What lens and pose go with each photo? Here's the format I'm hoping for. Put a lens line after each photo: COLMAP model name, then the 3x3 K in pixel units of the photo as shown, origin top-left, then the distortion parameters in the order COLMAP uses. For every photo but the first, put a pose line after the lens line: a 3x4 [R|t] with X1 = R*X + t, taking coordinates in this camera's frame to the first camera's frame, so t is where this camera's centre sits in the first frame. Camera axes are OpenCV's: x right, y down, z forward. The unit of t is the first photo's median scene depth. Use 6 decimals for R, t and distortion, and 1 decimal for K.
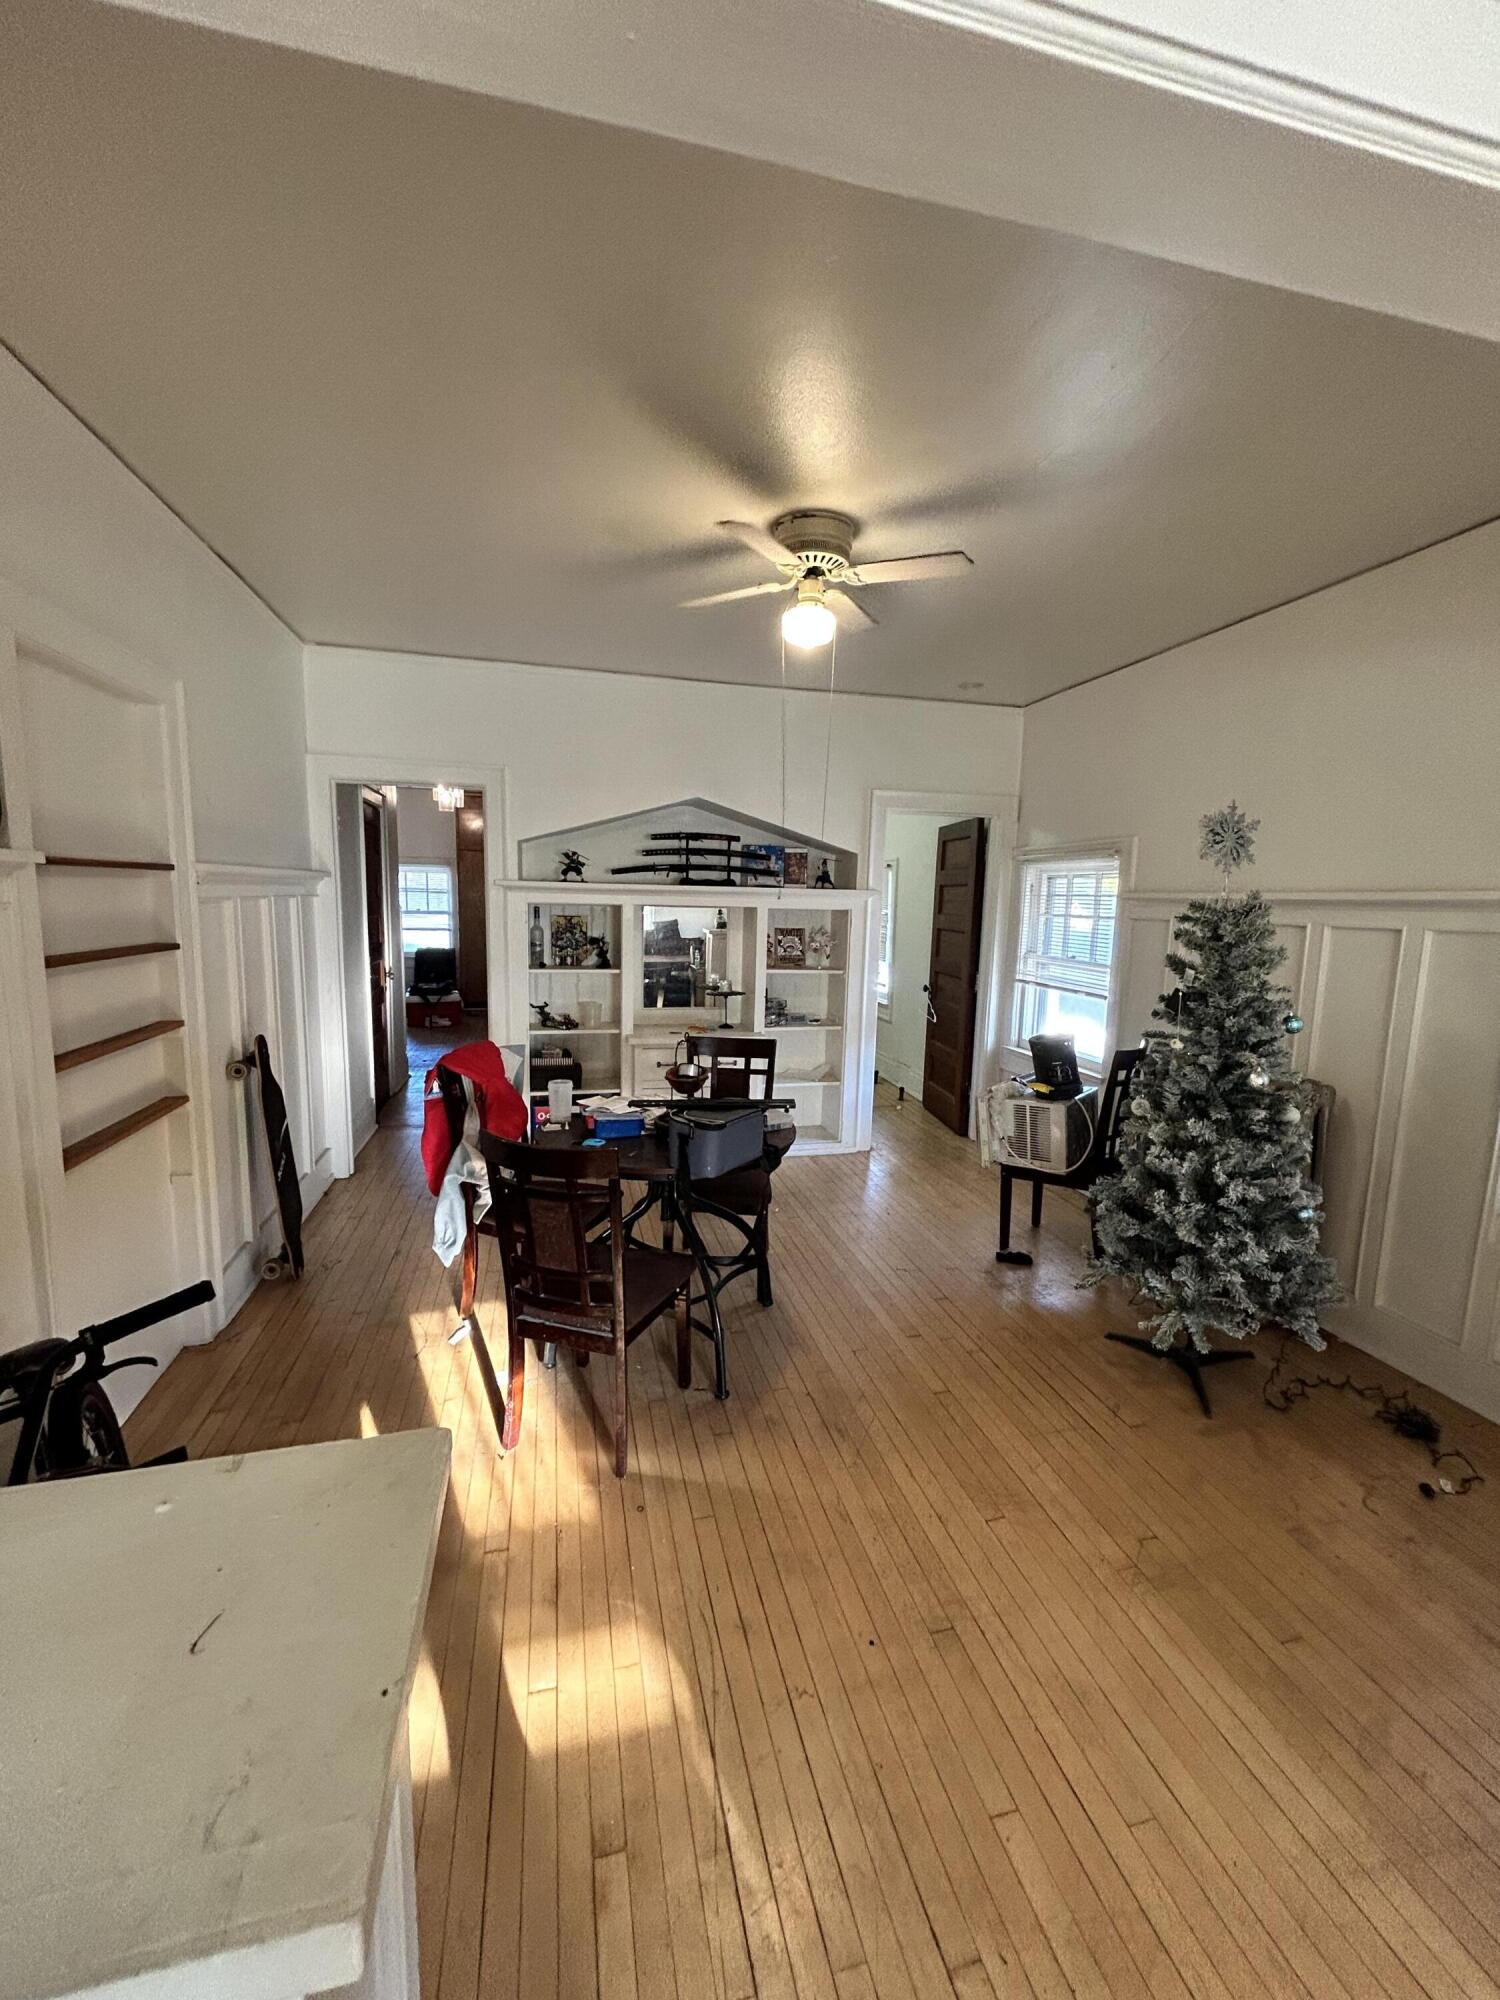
lens RADIAL K [[795.5, 0, 750.0], [0, 795.5, 1000.0], [0, 0, 1]] dist [0.000177, -0.000157]
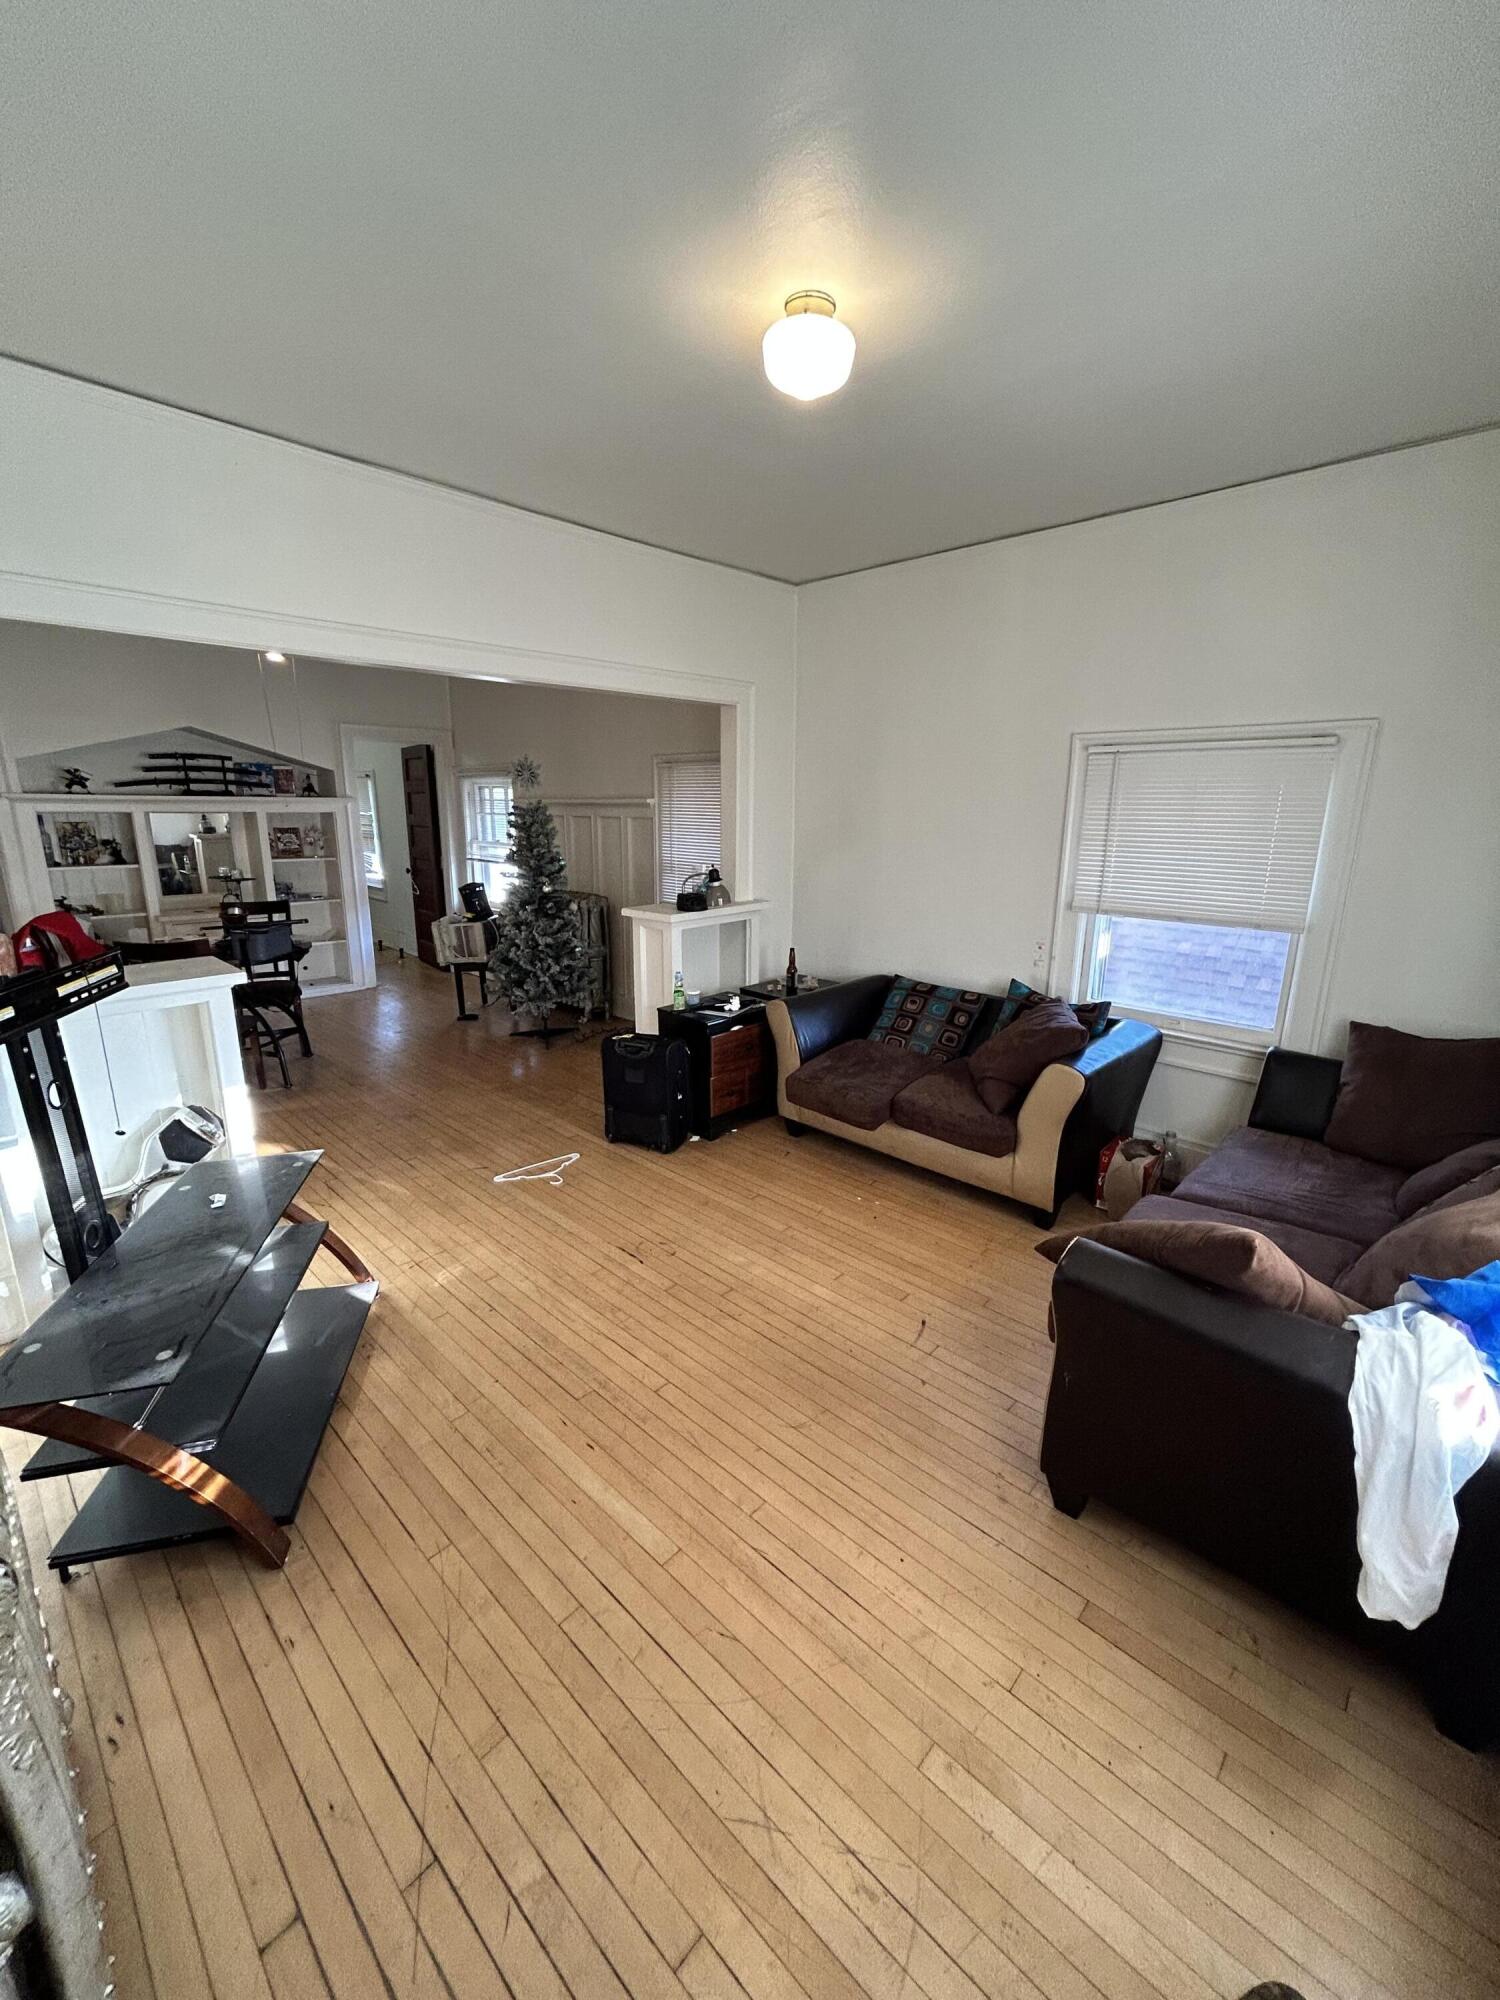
lens RADIAL K [[807.0, 0, 752.1], [0, 807.0, 1004.8], [0, 0, 1]] dist [-0.001027, -0.000149]
pose [[0.840431, -0.143181, 0.522662, -0.044297], [0.077683, 0.986335, 0.145290, 0.069241], [-0.536322, -0.081505, 0.840069, -0.596470]]
